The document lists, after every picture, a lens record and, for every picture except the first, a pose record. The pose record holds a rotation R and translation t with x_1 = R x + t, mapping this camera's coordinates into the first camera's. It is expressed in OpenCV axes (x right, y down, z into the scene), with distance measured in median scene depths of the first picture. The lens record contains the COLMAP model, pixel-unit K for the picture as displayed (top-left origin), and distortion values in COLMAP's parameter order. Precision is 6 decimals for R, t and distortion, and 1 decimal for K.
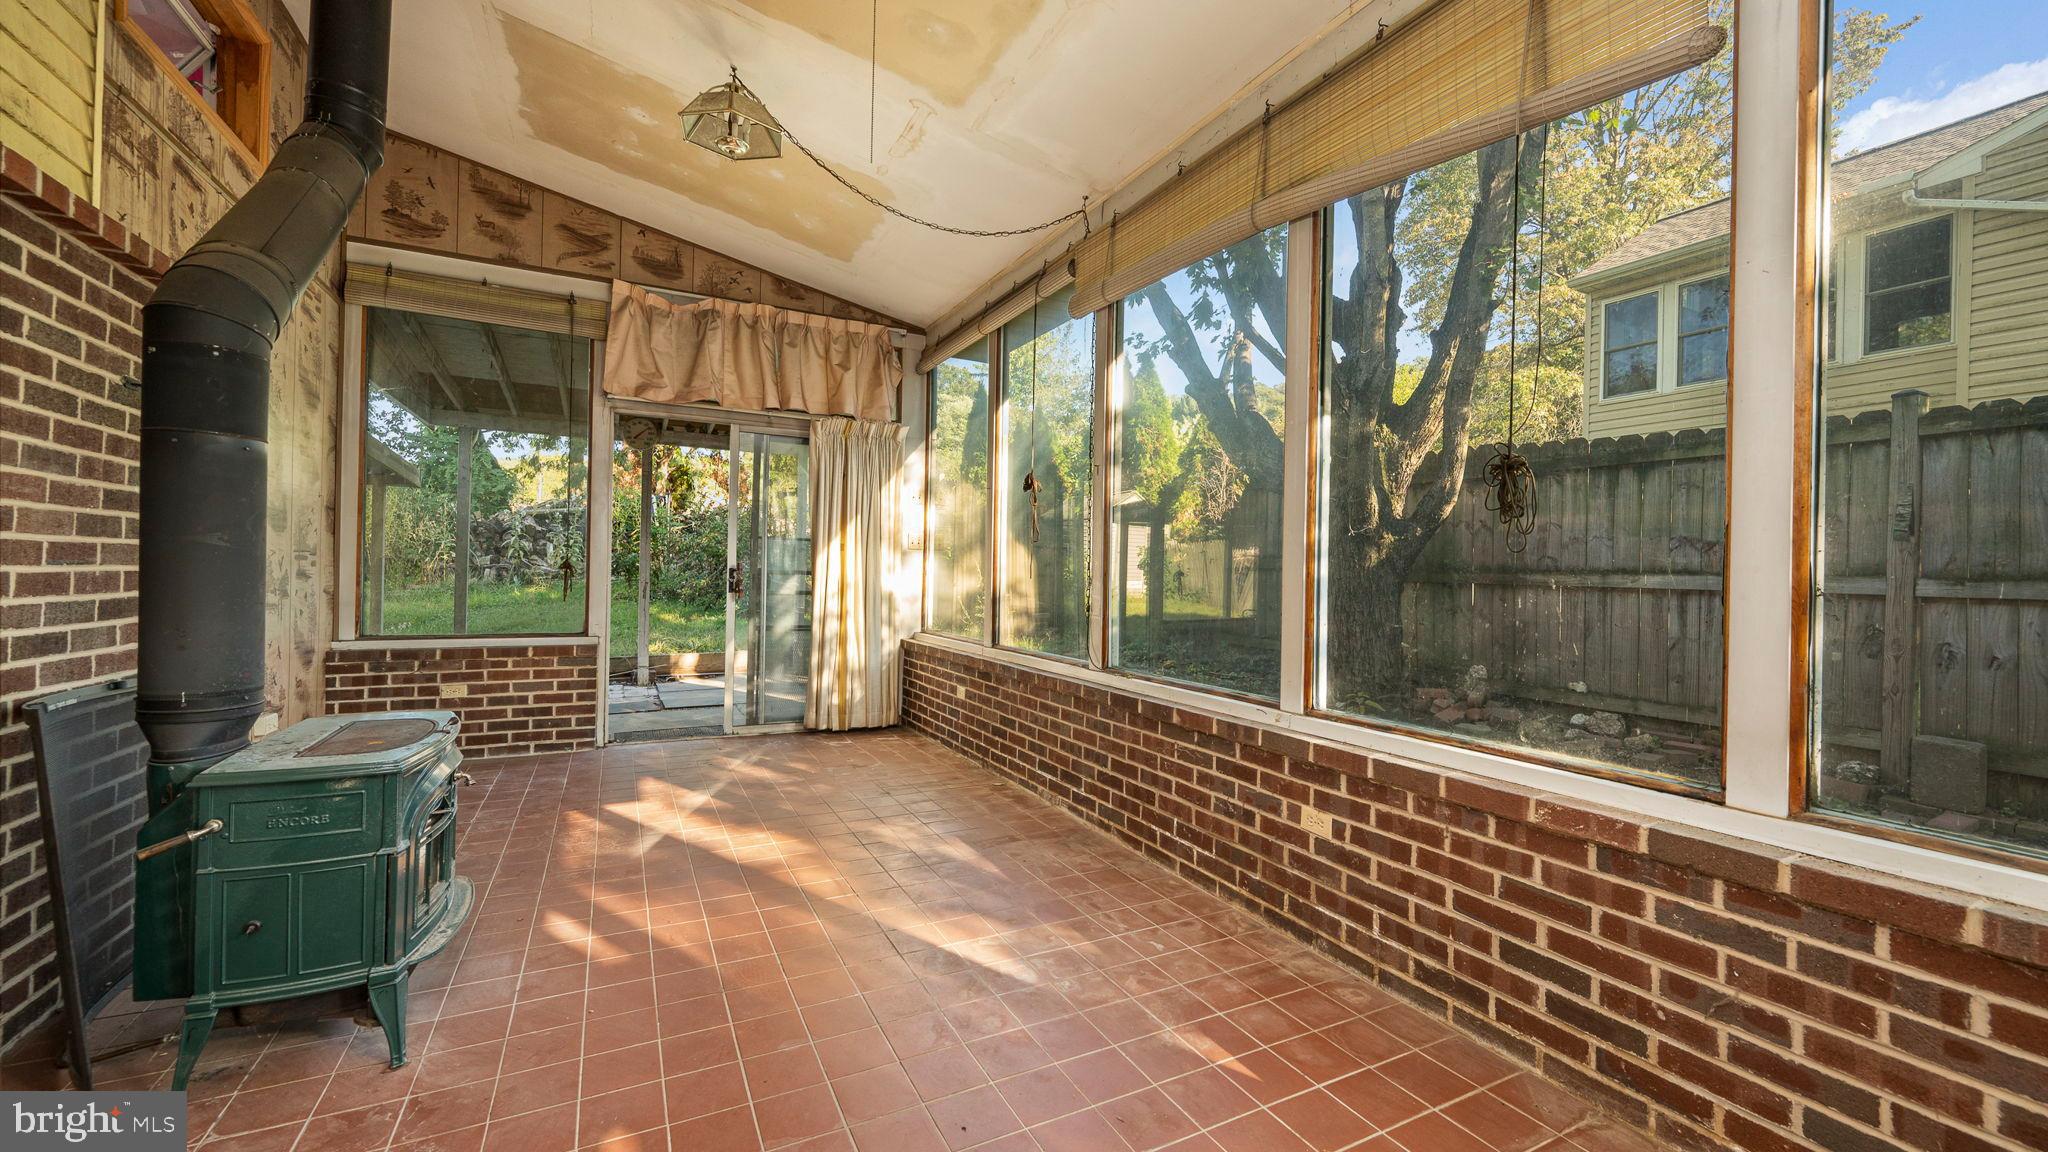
lens RADIAL K [[810.9, 0, 1024.0], [0, 810.9, 576.0], [0, 0, 1]] dist [-0.000175, -0.000054]
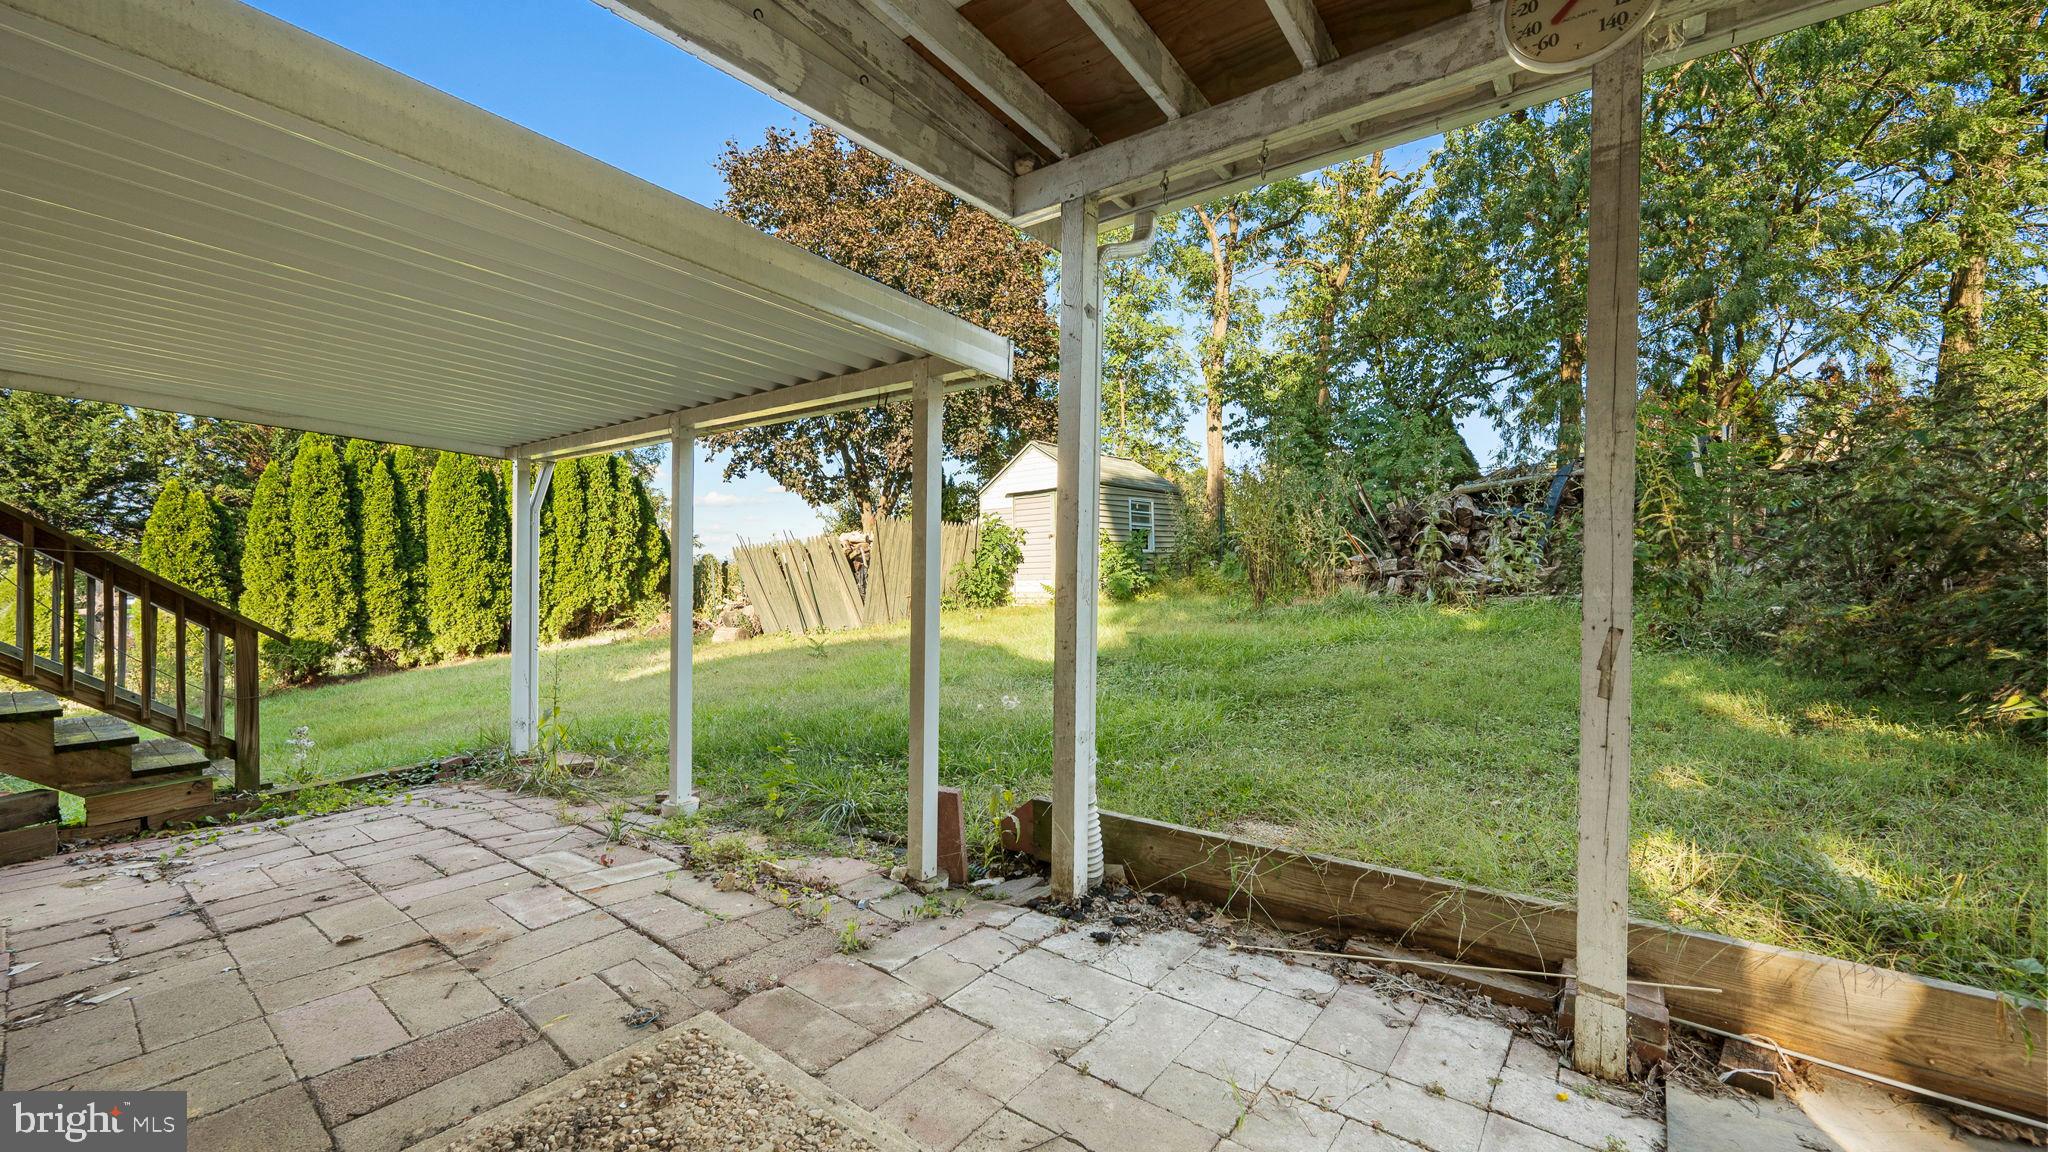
lens RADIAL K [[810.9, 0, 1024.0], [0, 810.9, 576.0], [0, 0, 1]] dist [-0.000175, -0.000054]
pose [[0.429704, -0.010602, -0.902908, -0.198609], [-0.004327, 0.999895, -0.013801, 0.000336], [0.902960, 0.009837, 0.429613, 0.450863]]
